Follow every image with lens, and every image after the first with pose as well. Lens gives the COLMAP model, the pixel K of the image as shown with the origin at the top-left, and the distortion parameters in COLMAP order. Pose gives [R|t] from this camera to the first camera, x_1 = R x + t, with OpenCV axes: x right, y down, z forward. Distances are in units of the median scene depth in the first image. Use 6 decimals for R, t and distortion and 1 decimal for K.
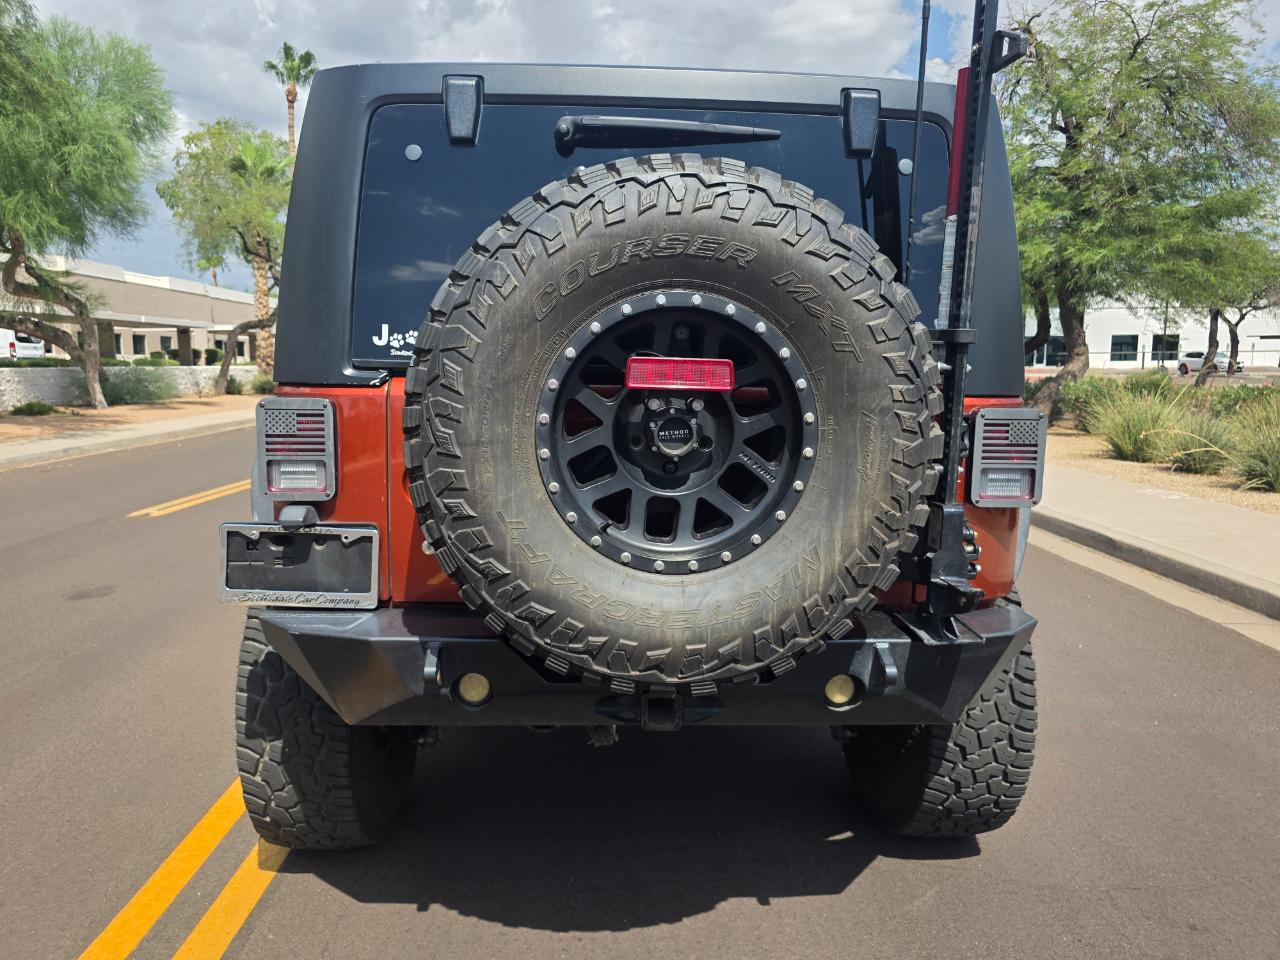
lens RADIAL K [[906.3, 0, 611.4], [0, 906.3, 474.9], [0, 0, 1]] dist [0.040748, -0.037630]
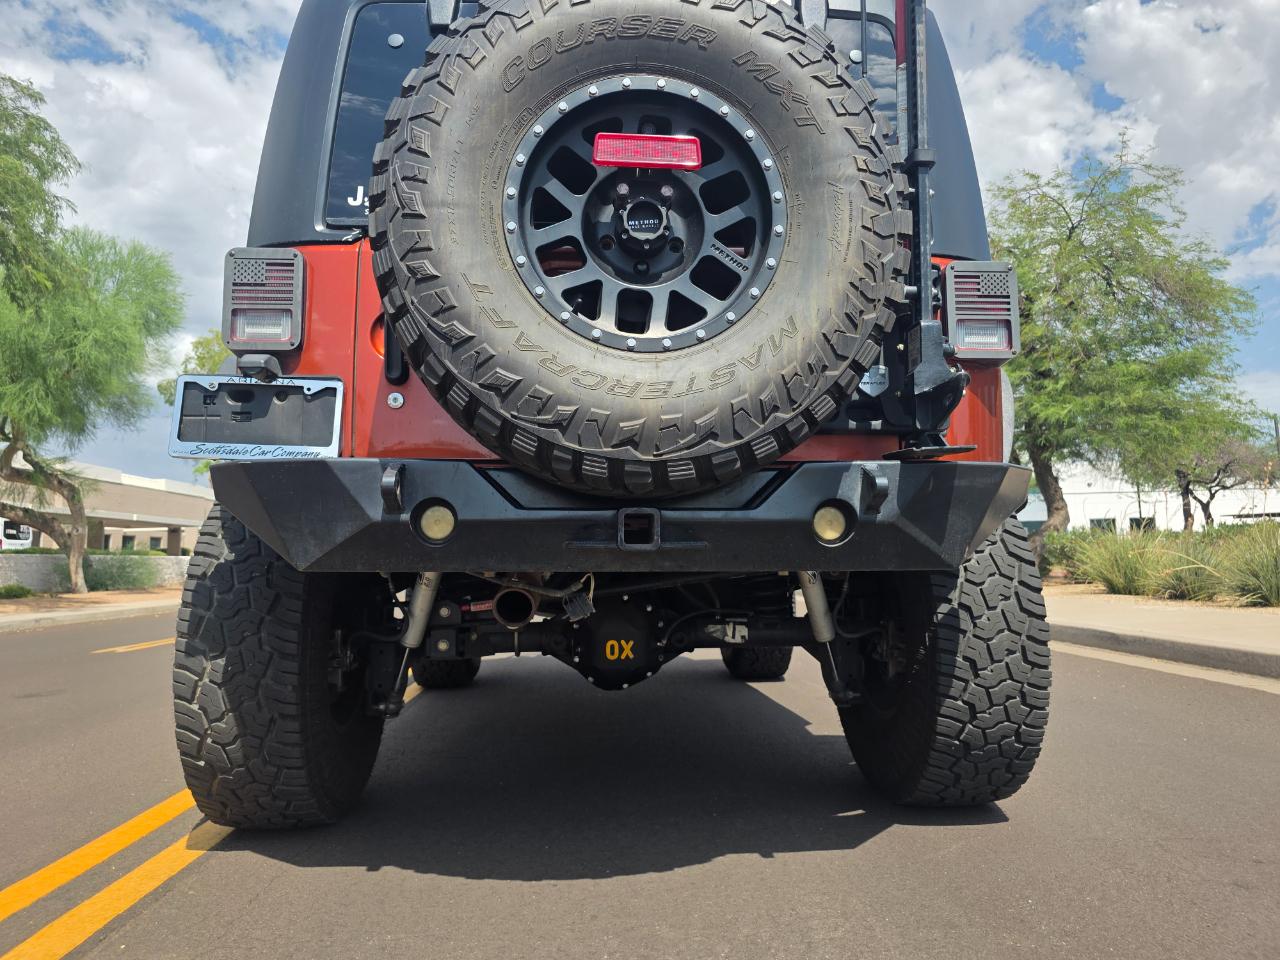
lens RADIAL K [[901.9, 0, 617.0], [0, 901.9, 447.2], [0, 0, 1]] dist [0.039555, -0.033952]
pose [[0.999733, -0.013159, 0.018996, 0.012857], [0.017397, 0.969647, -0.243889, 0.312647], [-0.015210, 0.244154, 0.969617, 0.069328]]
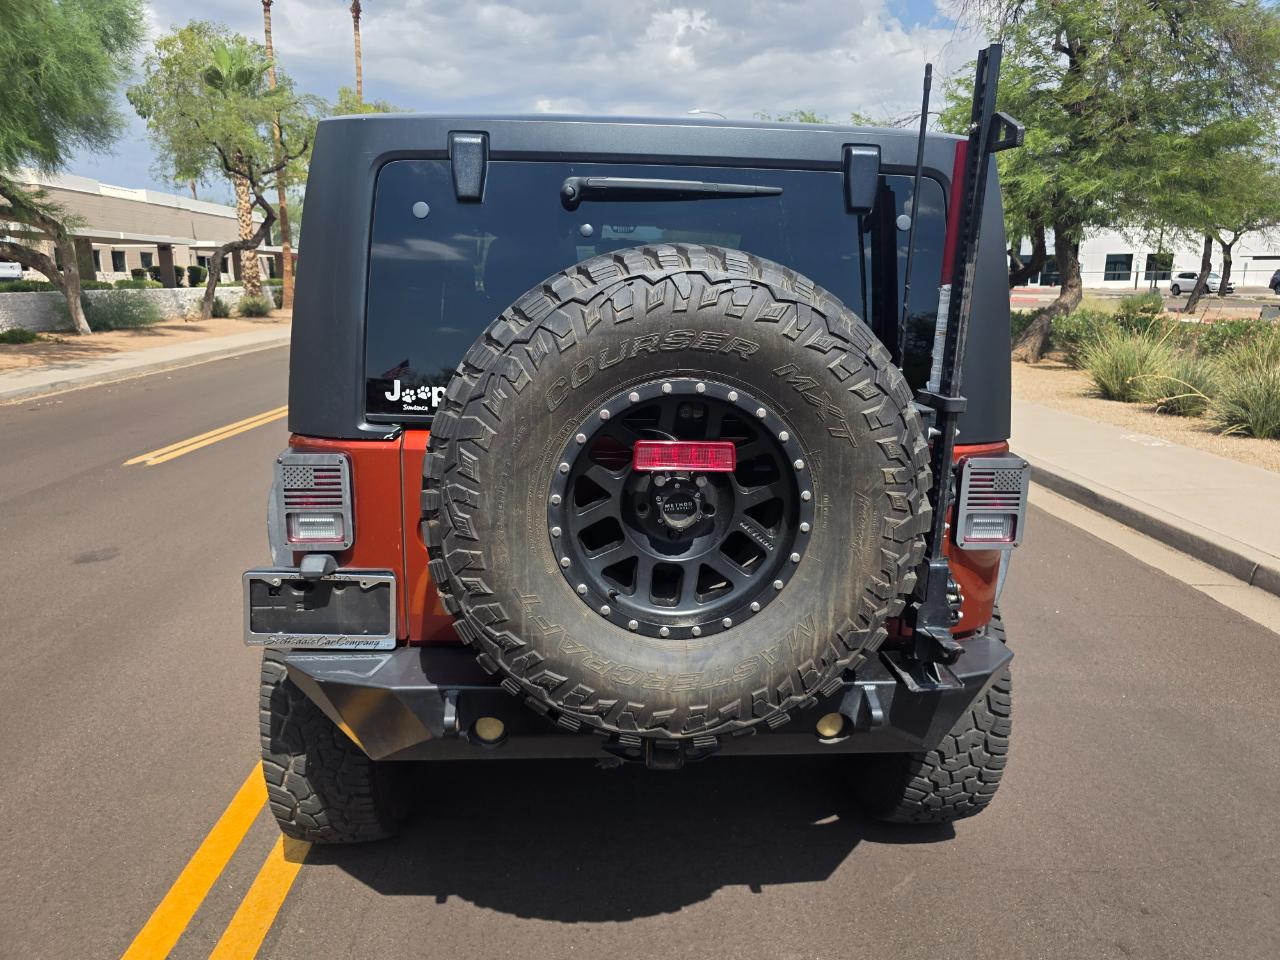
lens RADIAL K [[903.5, 0, 624.4], [0, 903.5, 479.1], [0, 0, 1]] dist [0.041951, -0.037868]
pose [[0.999764, -0.003329, 0.021459, -0.011777], [0.001297, 0.995567, 0.094048, -0.126899], [-0.021677, -0.093998, 0.995336, -0.031022]]
